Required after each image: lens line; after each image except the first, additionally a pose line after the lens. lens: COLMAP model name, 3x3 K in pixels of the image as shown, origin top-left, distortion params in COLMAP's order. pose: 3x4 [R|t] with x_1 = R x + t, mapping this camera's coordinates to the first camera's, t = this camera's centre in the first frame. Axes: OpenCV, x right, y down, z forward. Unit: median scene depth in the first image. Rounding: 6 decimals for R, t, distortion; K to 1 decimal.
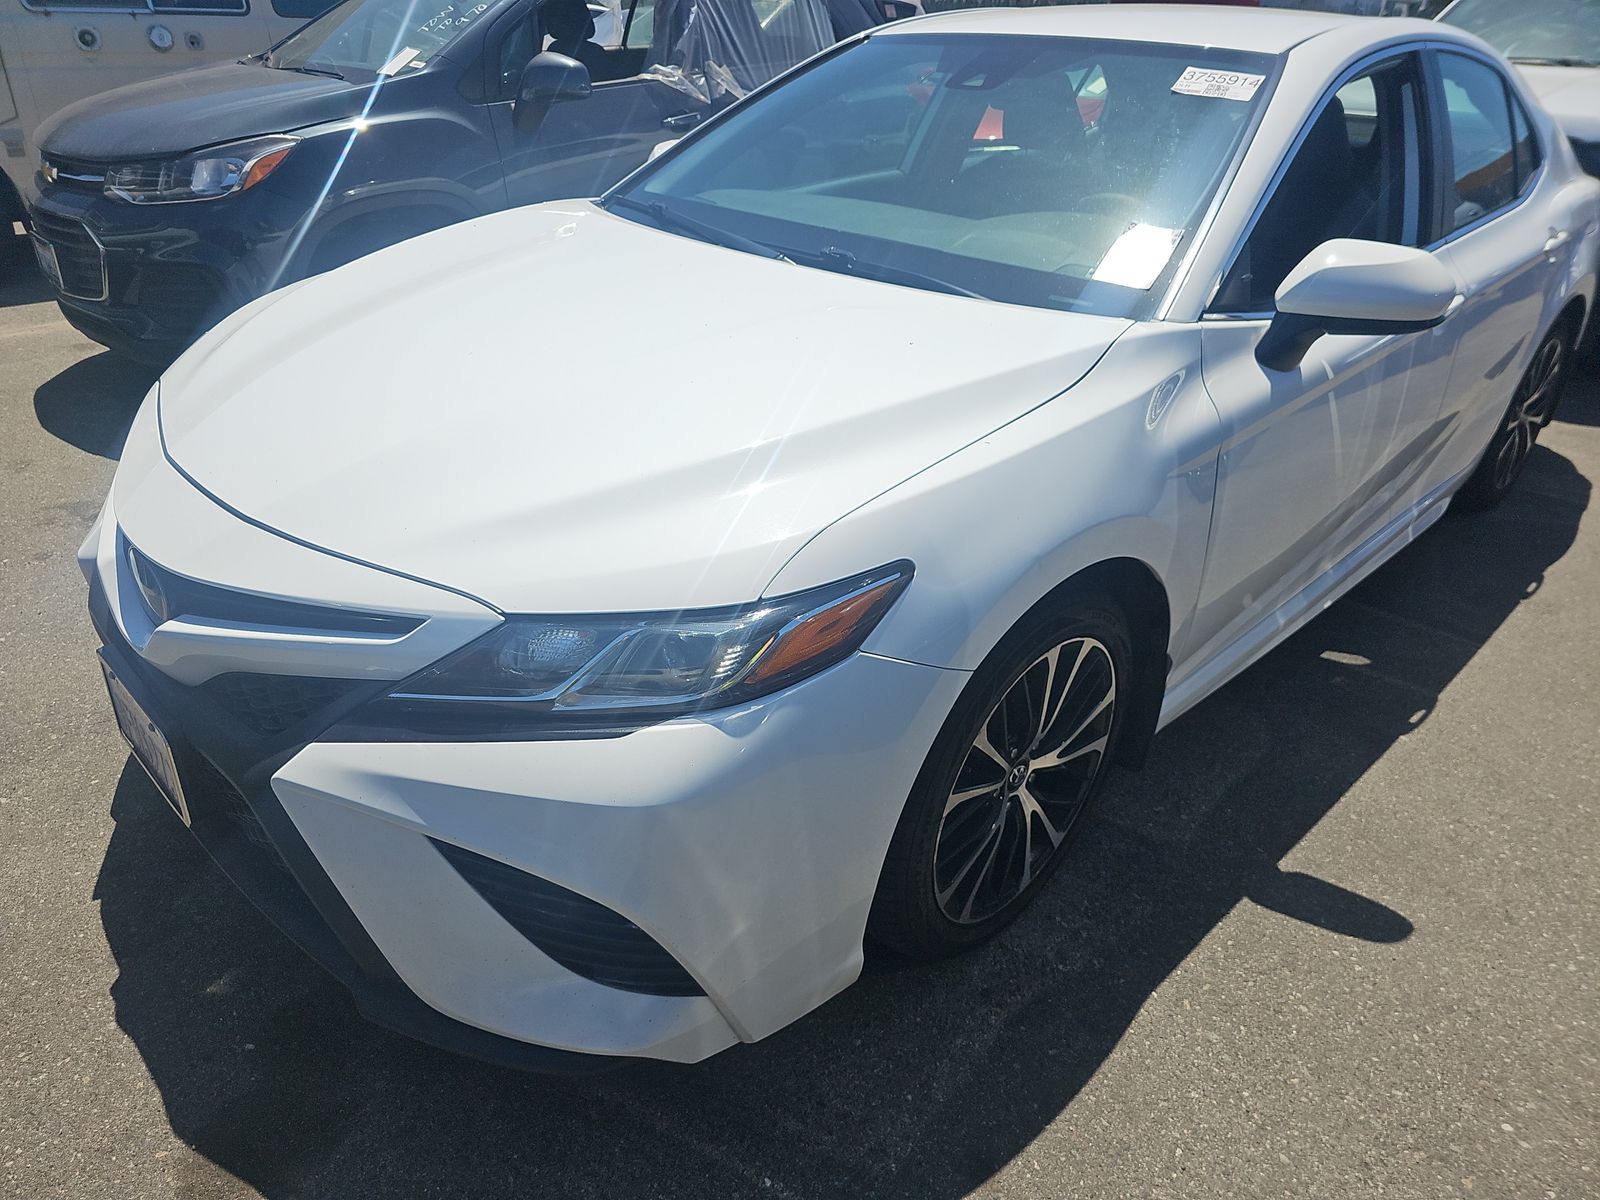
lens RADIAL K [[1062.6, 0, 805.1], [0, 1062.6, 620.4], [0, 0, 1]] dist [0.025815, -0.025276]
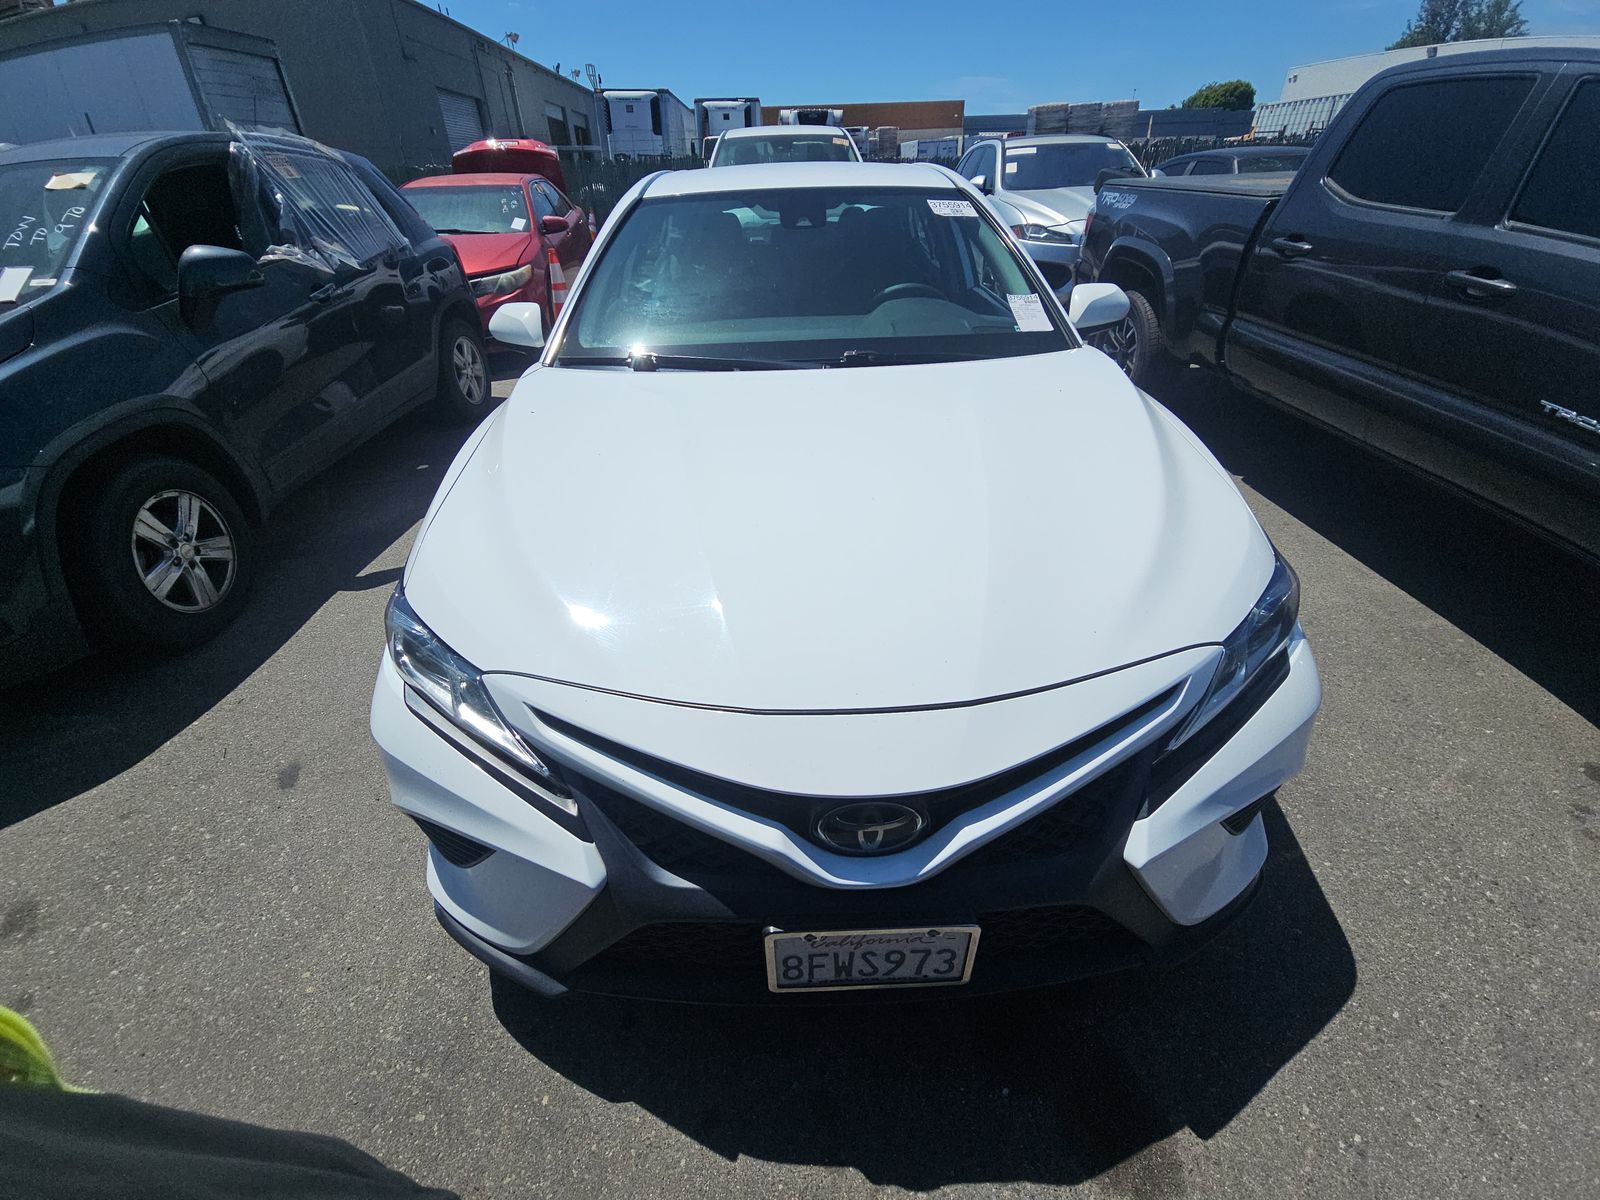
lens RADIAL K [[636.7, 0, 792.1], [0, 636.7, 596.0], [0, 0, 1]] dist [0.042710, -0.024946]
pose [[0.683512, -0.456218, 0.569804, -0.792452], [0.410384, 0.885743, 0.216898, -0.334720], [-0.603652, 0.085586, 0.792641, 0.484196]]
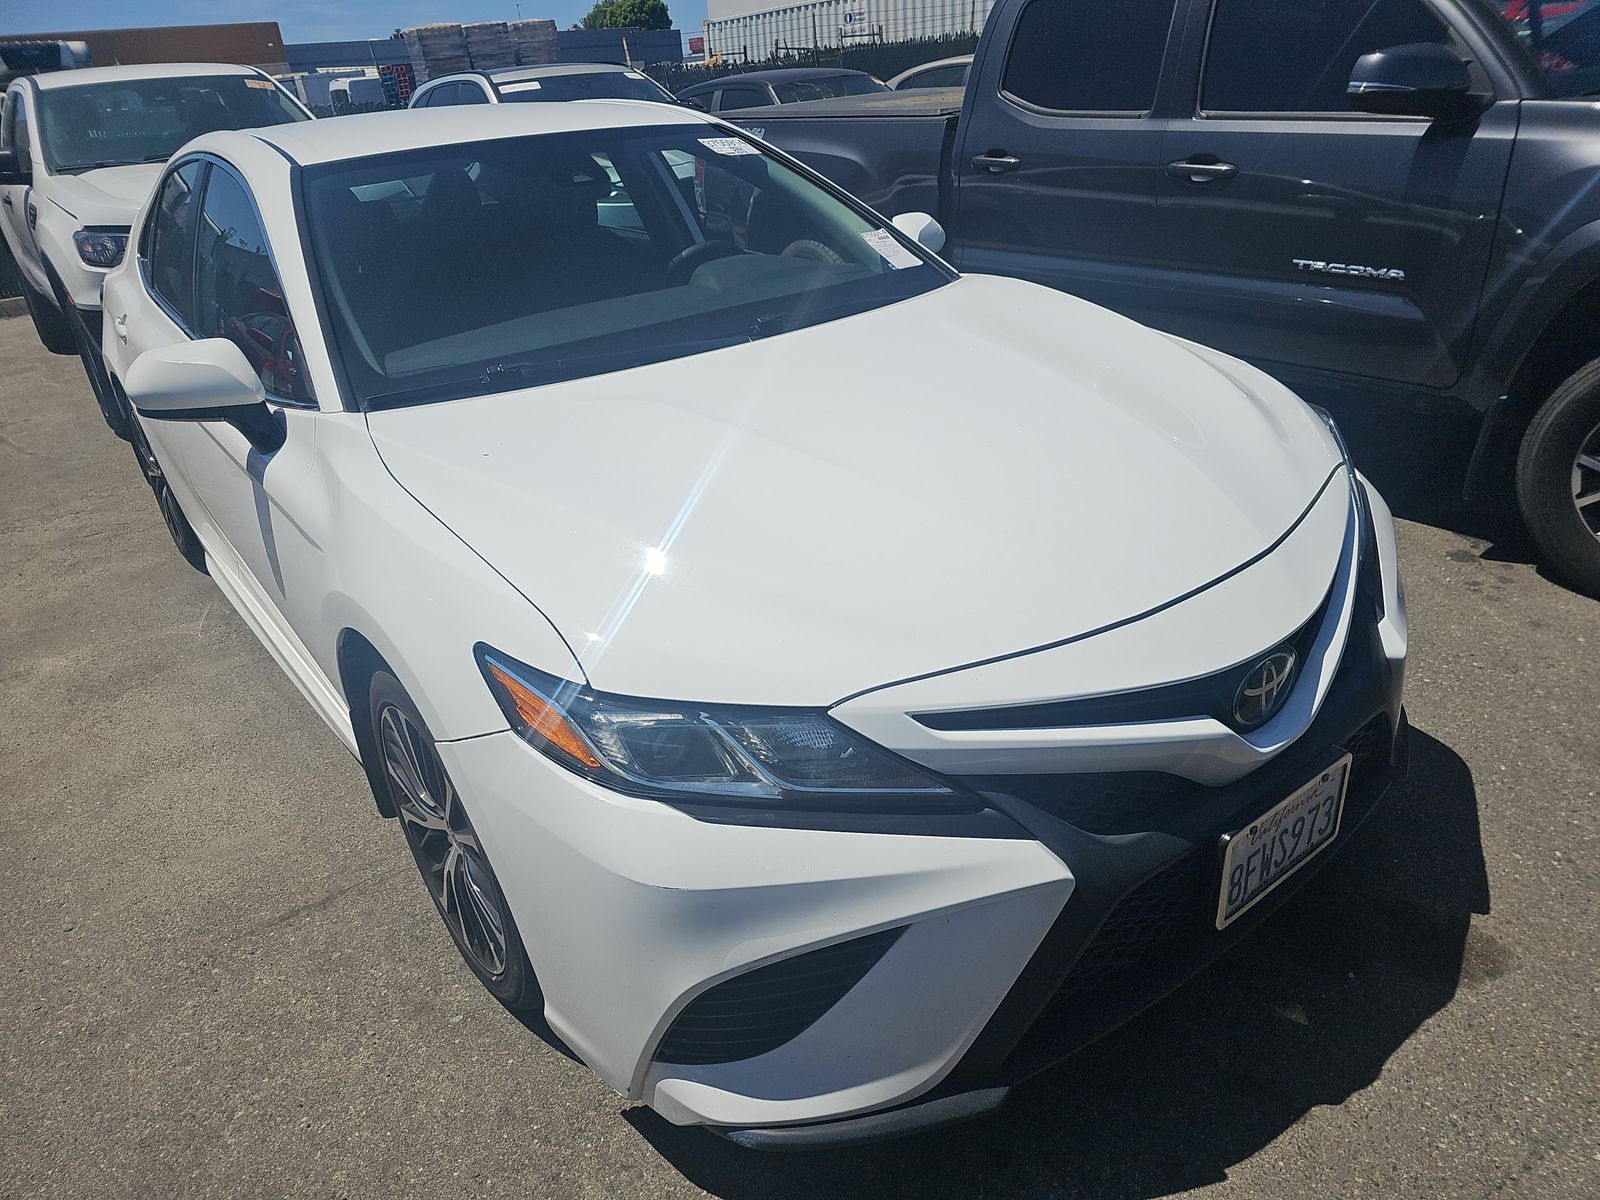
lens RADIAL K [[1062.6, 0, 805.1], [0, 1062.6, 620.4], [0, 0, 1]] dist [0.025815, -0.025276]
pose [[0.125498, -0.505532, 0.853632, -1.291028], [0.559331, 0.746703, 0.359977, -0.585787], [-0.819390, 0.432286, 0.376469, 0.829572]]
